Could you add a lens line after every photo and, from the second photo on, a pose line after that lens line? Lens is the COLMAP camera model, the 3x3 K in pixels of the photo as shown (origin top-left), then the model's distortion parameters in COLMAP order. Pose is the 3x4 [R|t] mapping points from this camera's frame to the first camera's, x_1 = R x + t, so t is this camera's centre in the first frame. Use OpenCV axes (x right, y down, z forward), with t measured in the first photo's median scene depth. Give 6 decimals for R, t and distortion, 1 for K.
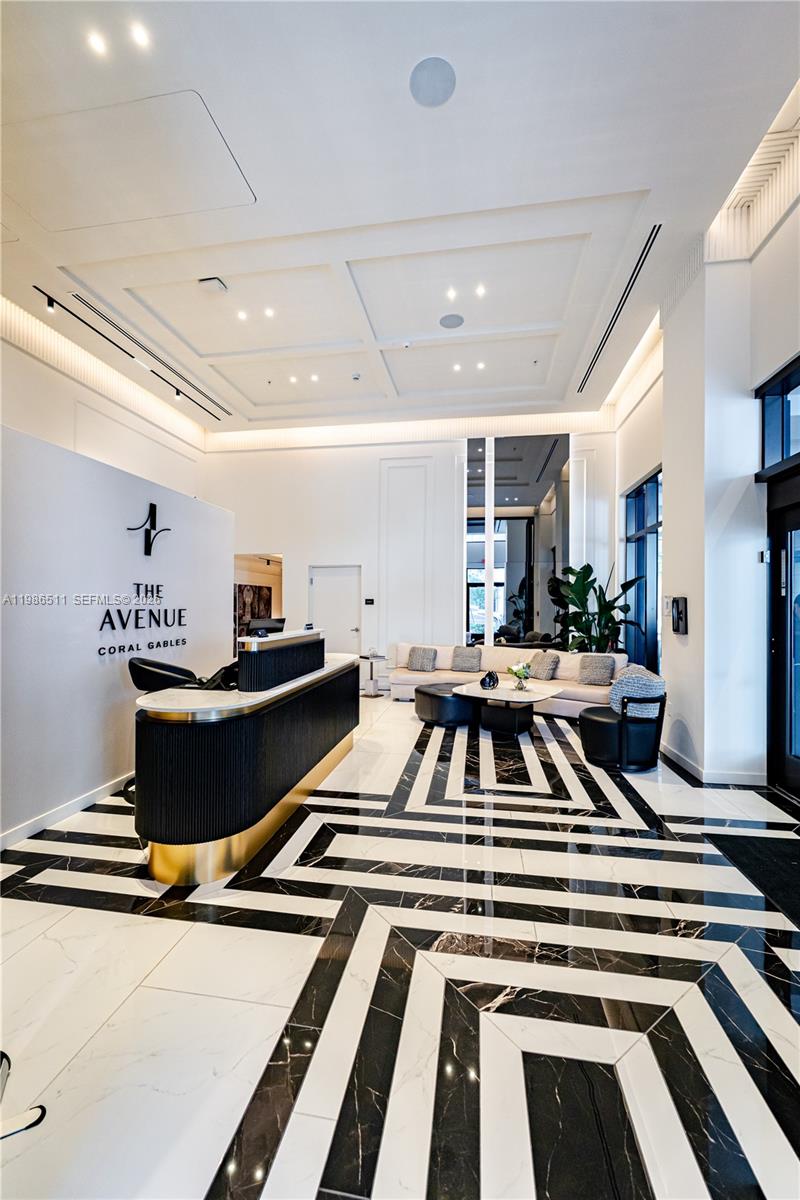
lens RADIAL K [[481.2, 0, 400.1], [0, 481.2, 604.2], [0, 0, 1]] dist [-0.000426, 0.000066]
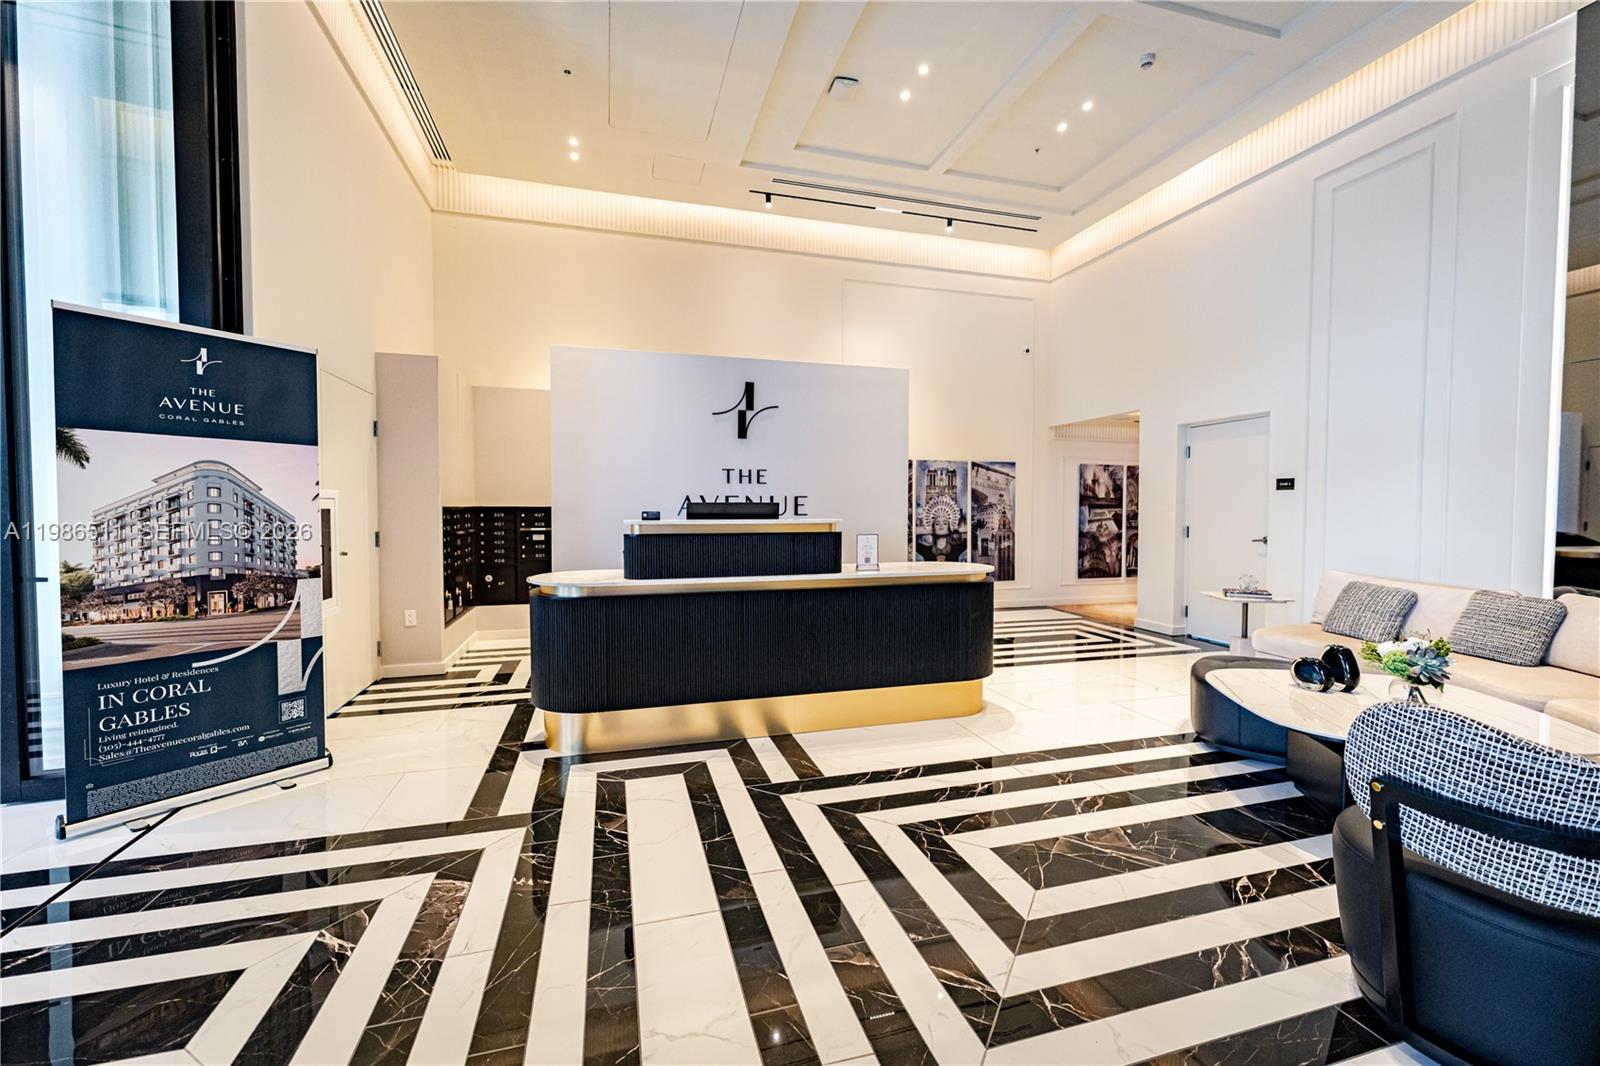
lens RADIAL K [[652.3, 0, 803.2], [0, 652.3, 527.6], [0, 0, 1]] dist [0.002480, 0.000120]
pose [[0.430437, 0.023045, -0.902326, 0.674387], [0.005677, 0.999585, 0.028237, 0.036709], [0.902603, -0.017276, 0.430128, 0.546920]]
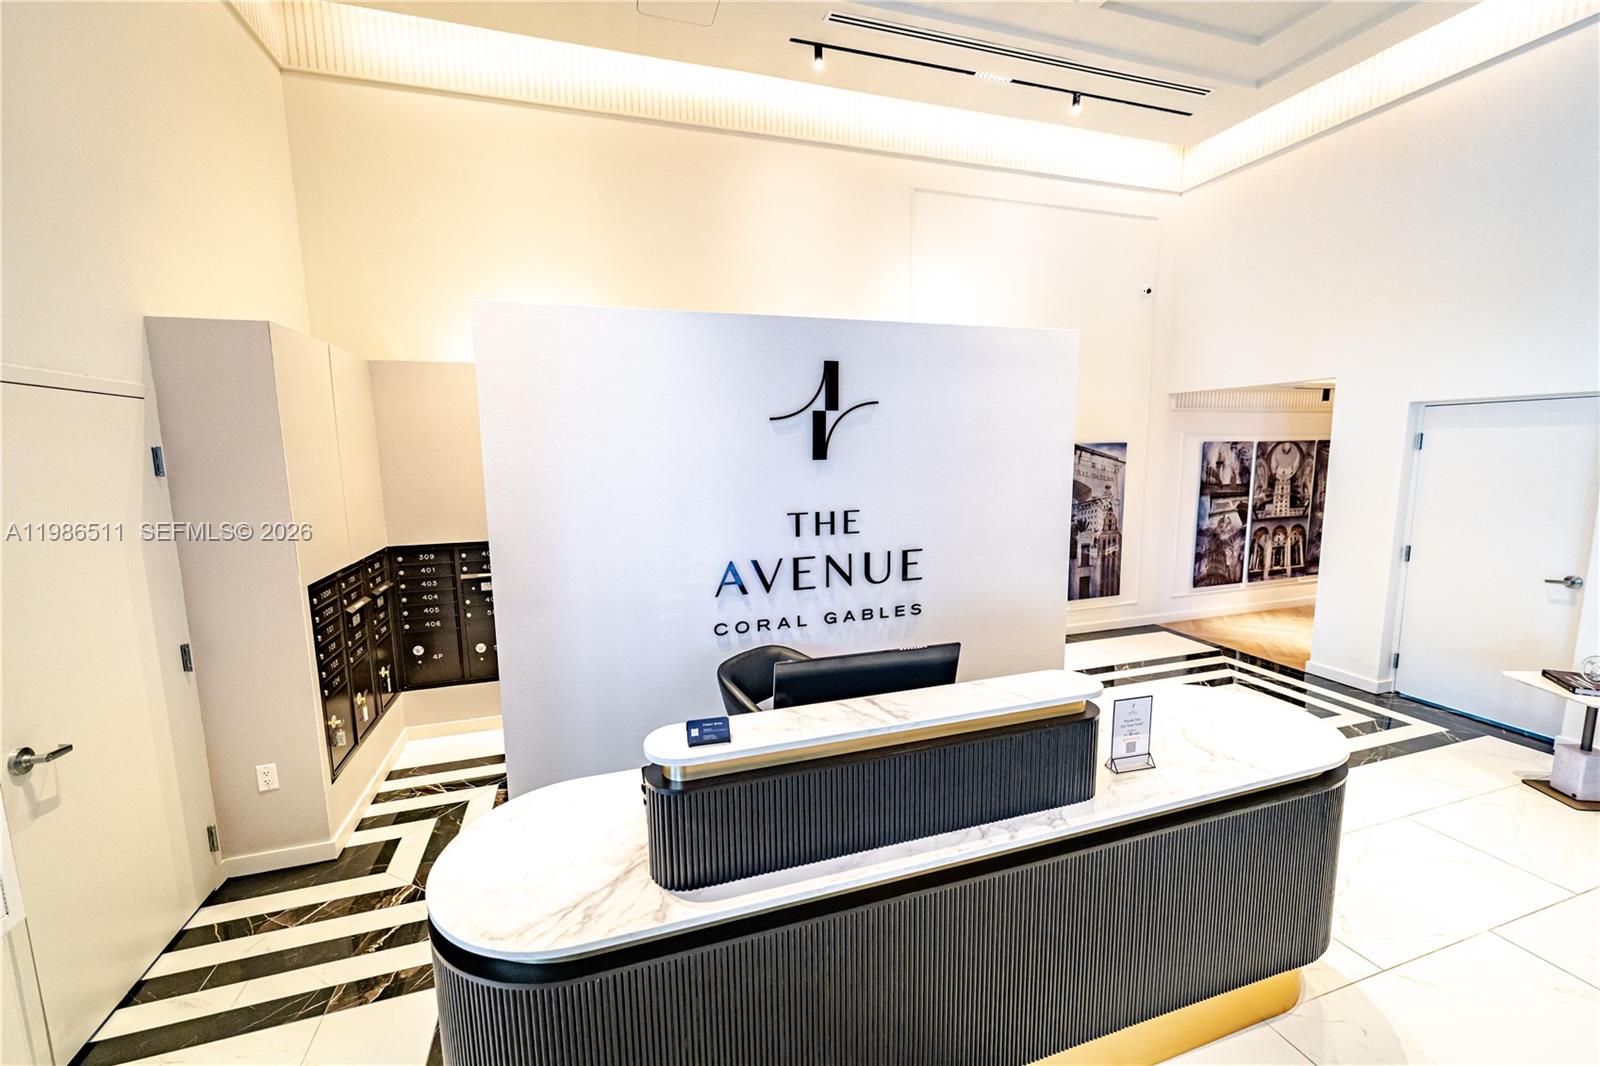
lens RADIAL K [[641.6, 0, 800.0], [0, 641.6, 533.0], [0, 0, 1]] dist [-0.000426, 0.000066]
pose [[0.459077, 0.109273, -0.881651, 0.121830], [0.021435, 0.990755, 0.133957, -0.115495], [0.888138, -0.080395, 0.452490, 0.630792]]
